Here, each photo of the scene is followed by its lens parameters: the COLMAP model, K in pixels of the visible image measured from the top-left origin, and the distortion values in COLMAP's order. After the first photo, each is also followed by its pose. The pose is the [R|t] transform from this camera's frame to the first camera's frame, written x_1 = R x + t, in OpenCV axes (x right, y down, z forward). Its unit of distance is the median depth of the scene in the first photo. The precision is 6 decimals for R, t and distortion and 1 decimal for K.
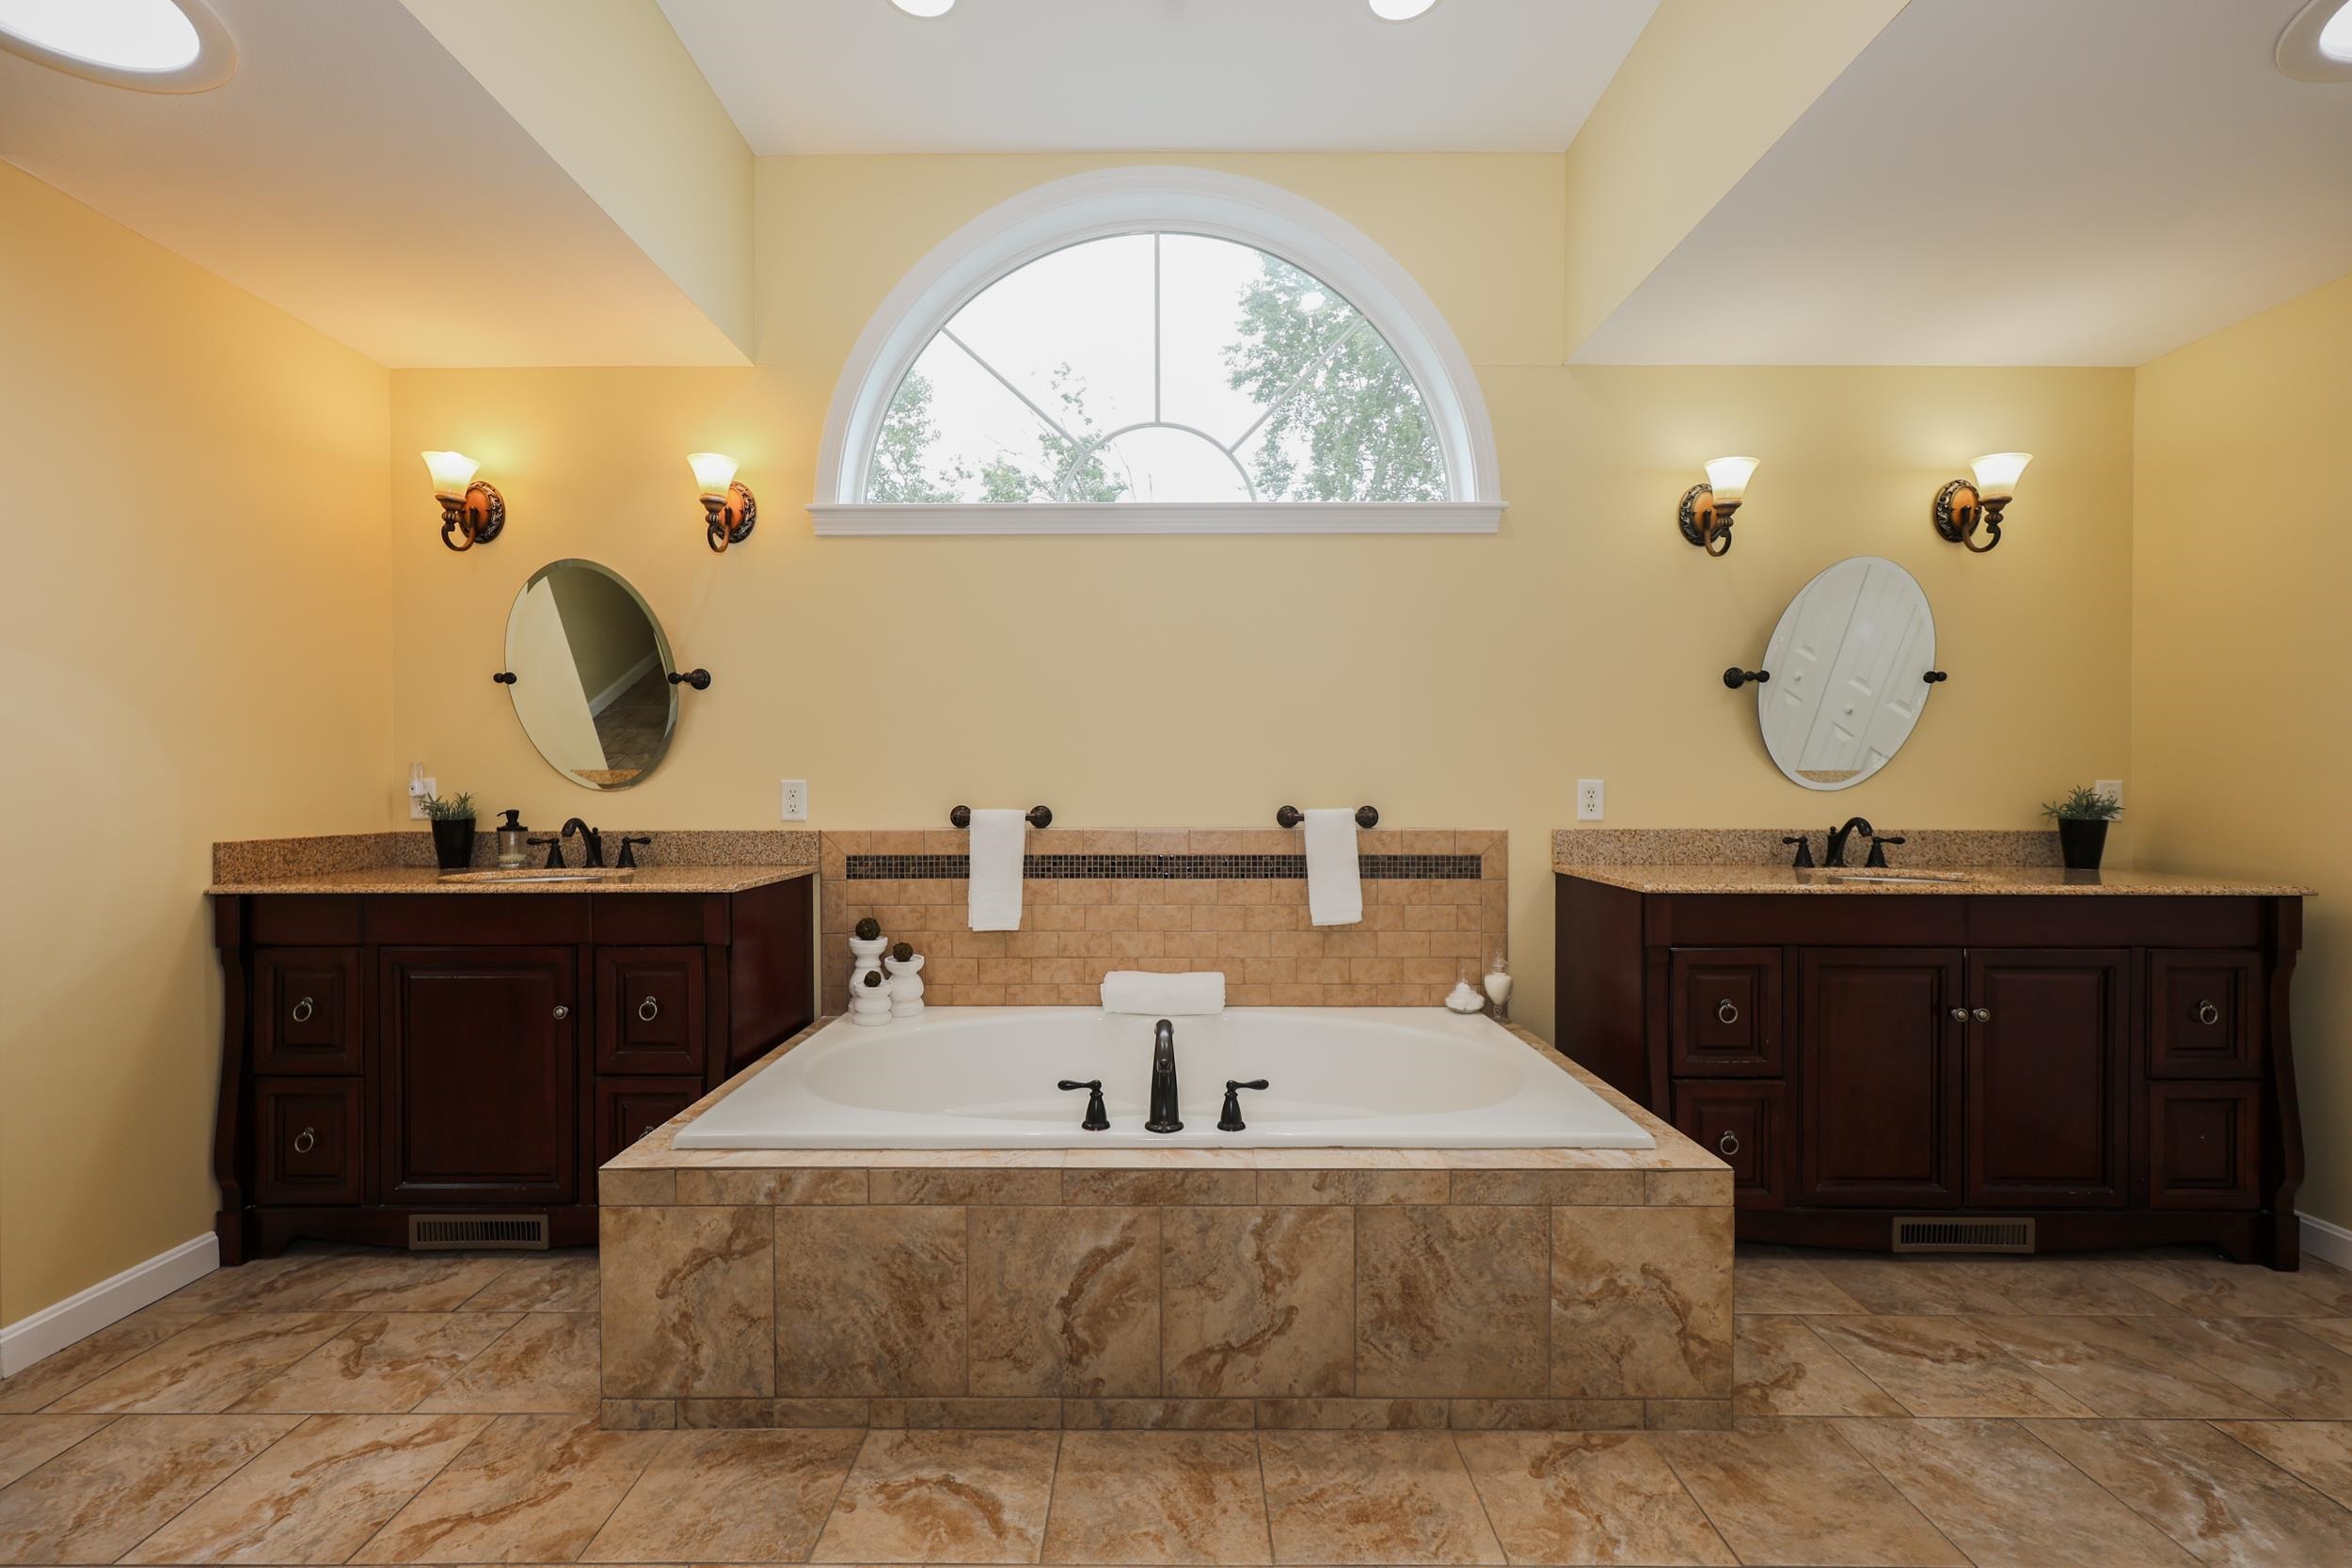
lens RADIAL K [[982.7, 0, 1160.8], [0, 982.7, 780.4], [0, 0, 1]] dist [0.004076, -0.000760]
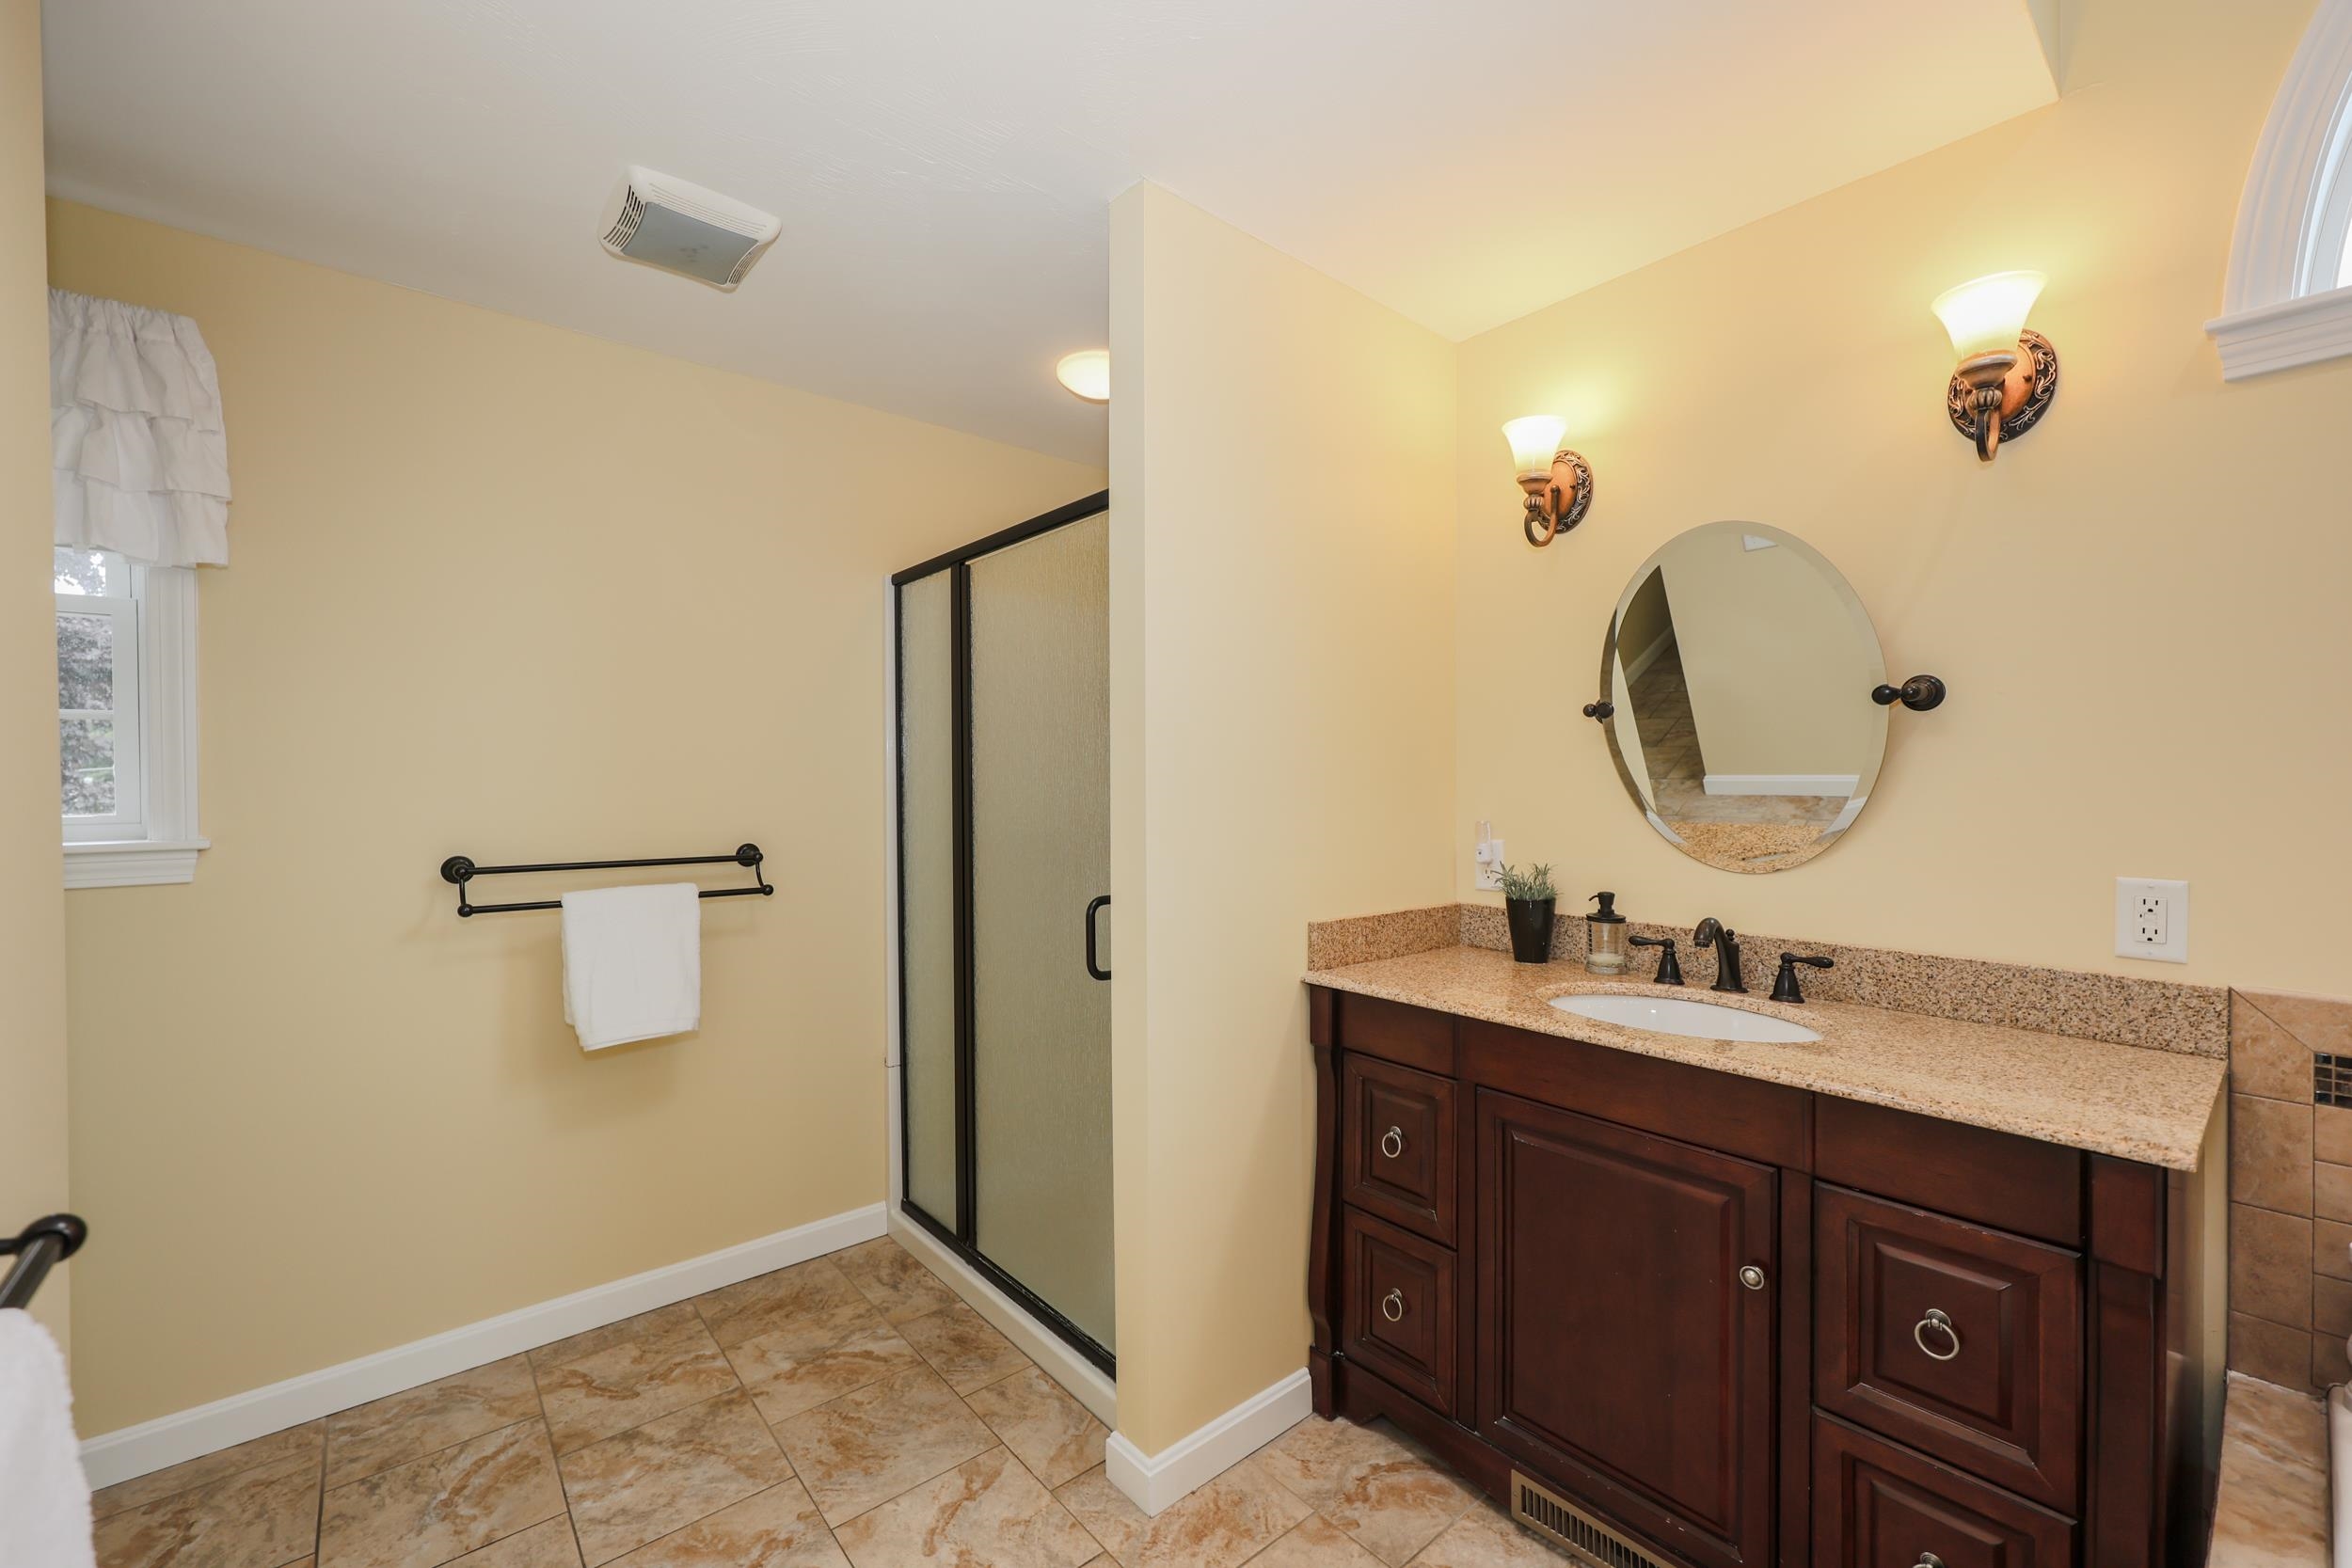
lens RADIAL K [[956.9, 0, 1180.0], [0, 956.9, 785.4], [0, 0, 1]] dist [-0.000001, 0.001256]
pose [[0.655615, 0.003283, -0.755088, -0.338693], [-0.001662, 0.999994, 0.002905, -0.050789], [0.755094, -0.000650, 0.655617, 0.307816]]
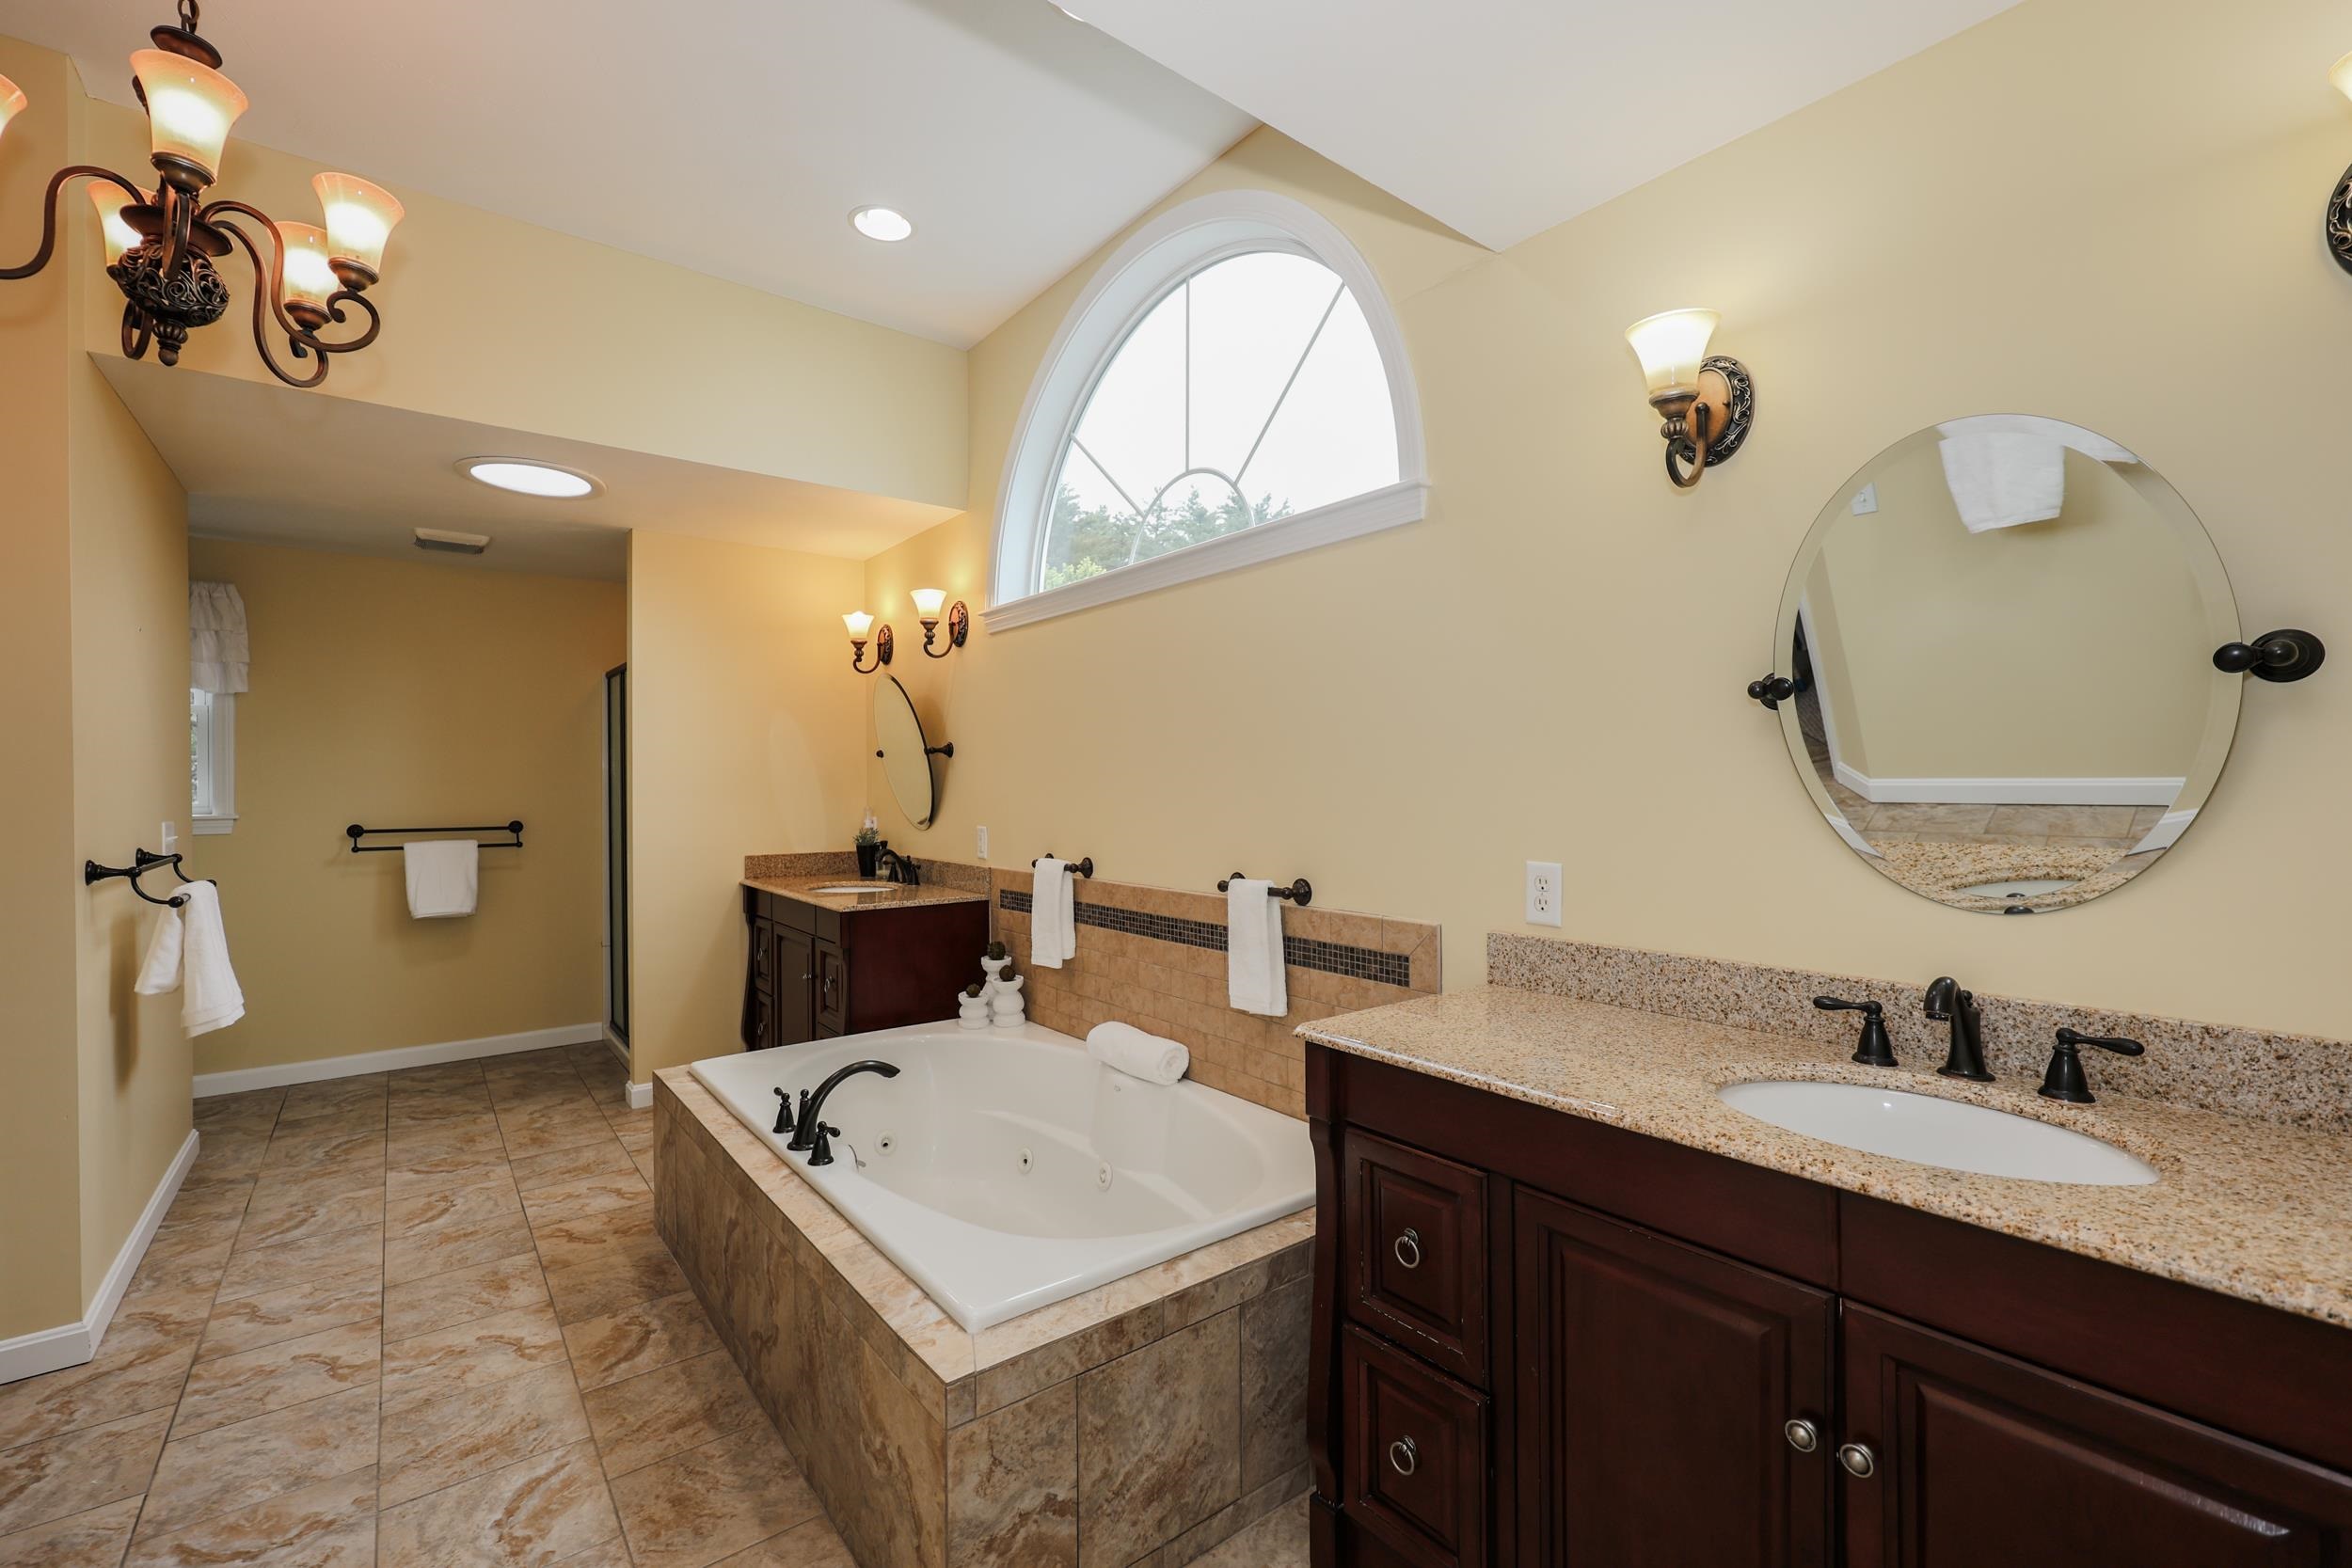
lens RADIAL K [[982.7, 0, 1153.5], [0, 982.7, 790.1], [0, 0, 1]] dist [0.004076, -0.000760]
pose [[0.624368, -0.000540, -0.781130, 0.792079], [-0.004265, 0.999983, -0.004100, -0.045450], [0.781119, 0.005891, 0.624355, 0.388669]]
